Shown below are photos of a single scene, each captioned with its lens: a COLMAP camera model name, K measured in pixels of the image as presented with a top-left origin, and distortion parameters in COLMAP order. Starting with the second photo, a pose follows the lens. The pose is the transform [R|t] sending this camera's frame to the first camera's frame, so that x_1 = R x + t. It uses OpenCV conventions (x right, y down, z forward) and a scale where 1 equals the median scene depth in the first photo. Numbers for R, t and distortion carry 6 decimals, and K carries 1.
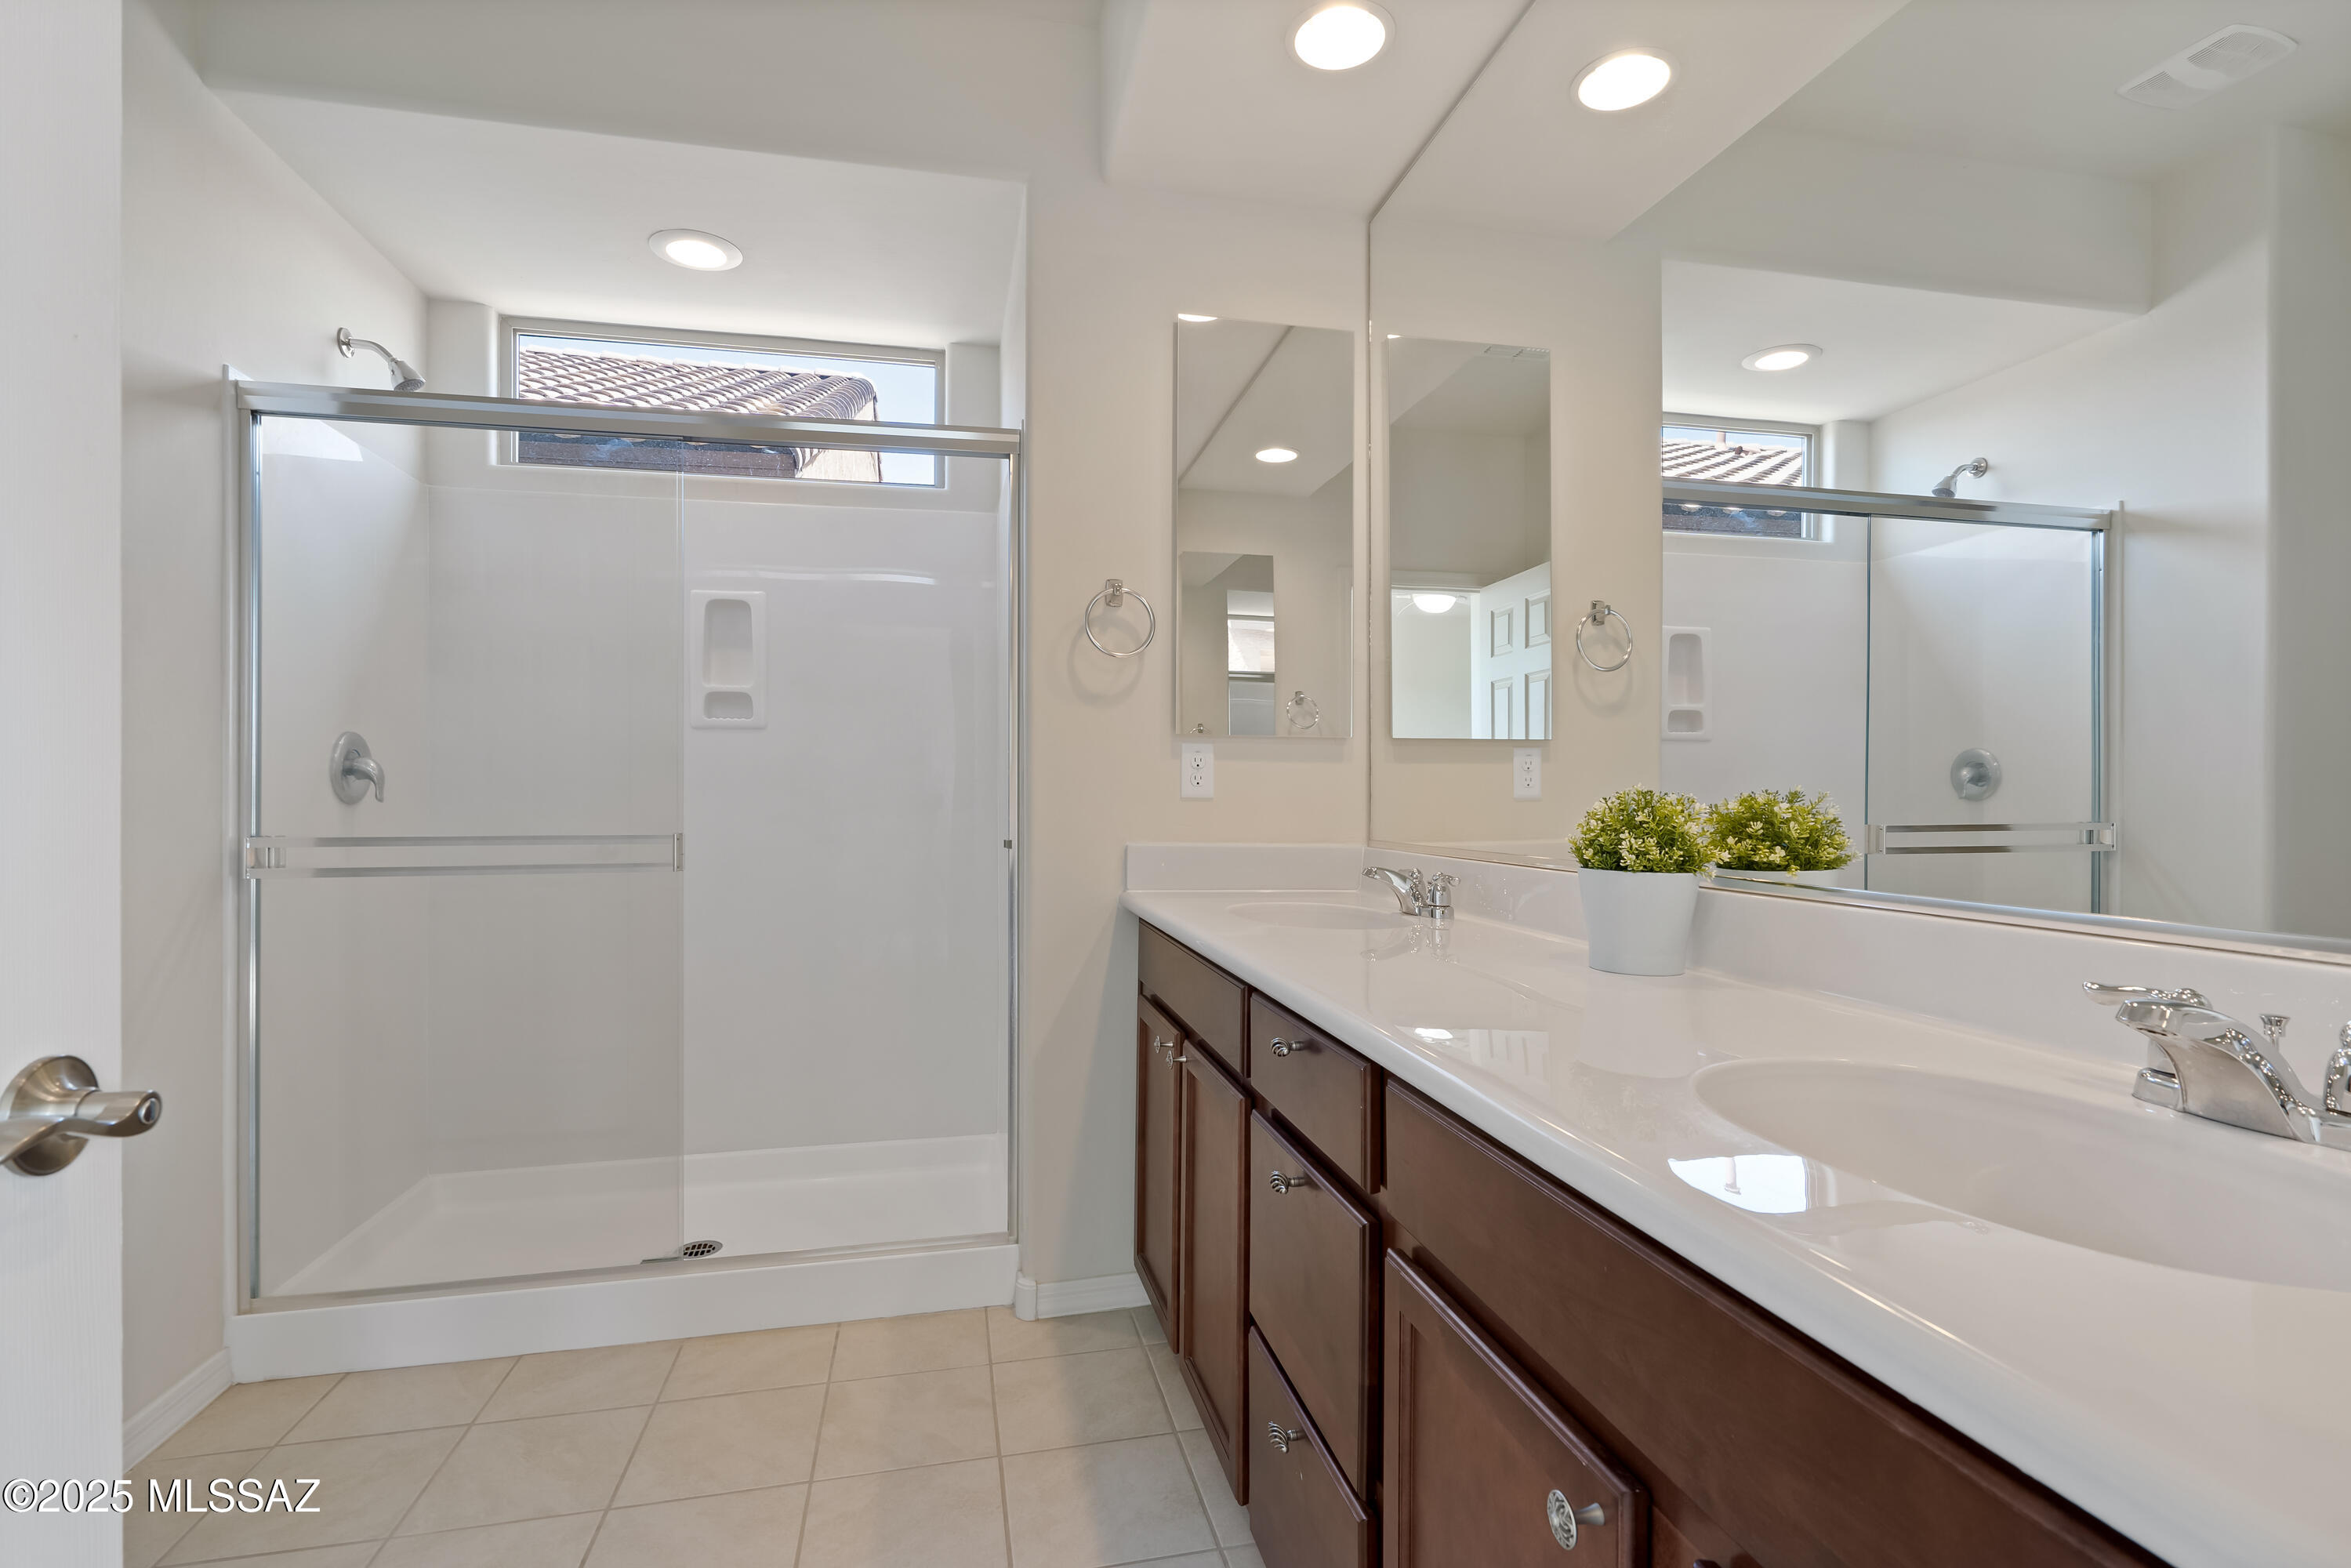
lens RADIAL K [[1094.1, 0, 1175.8], [0, 1094.1, 791.0], [0, 0, 1]] dist [-0.002440, 0.001424]
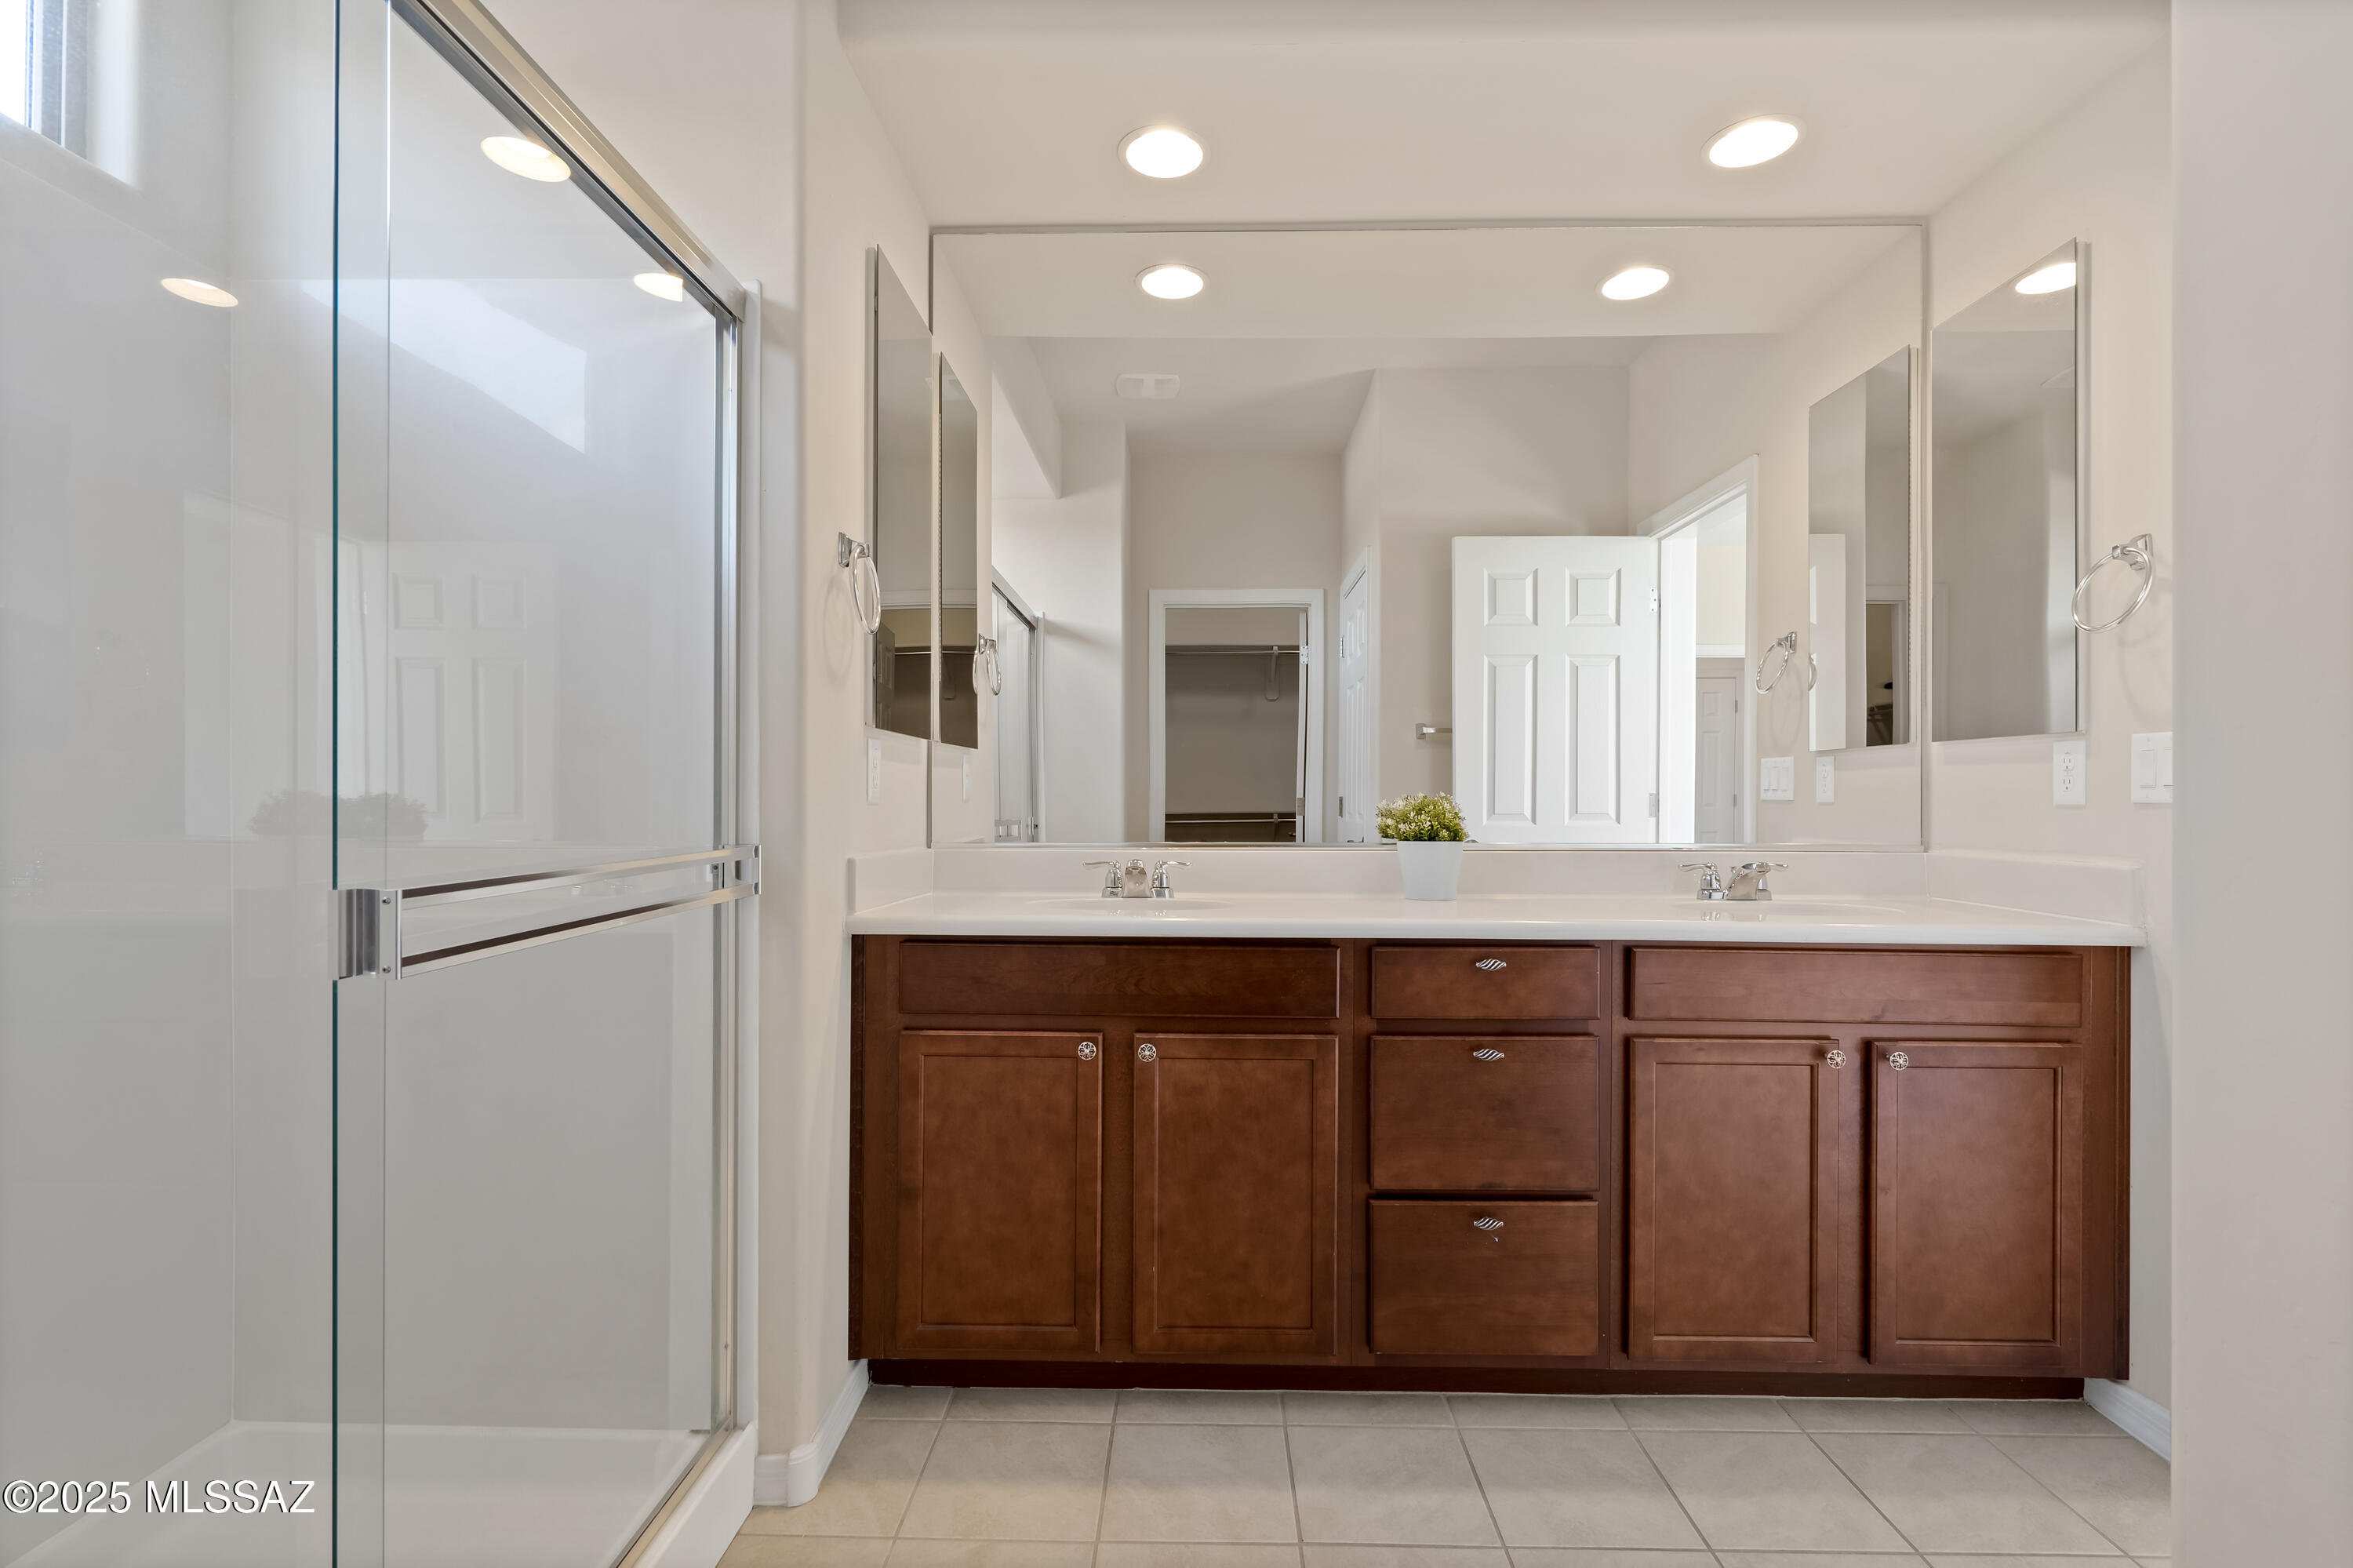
lens RADIAL K [[1095.0, 0, 1177.5], [0, 1095.0, 793.2], [0, 0, 1]] dist [-0.002440, 0.001424]
pose [[0.239539, 0.006658, 0.970864, -0.824045], [-0.003509, 0.999976, -0.005992, 0.004367], [-0.970881, -0.001972, 0.239556, 0.588530]]
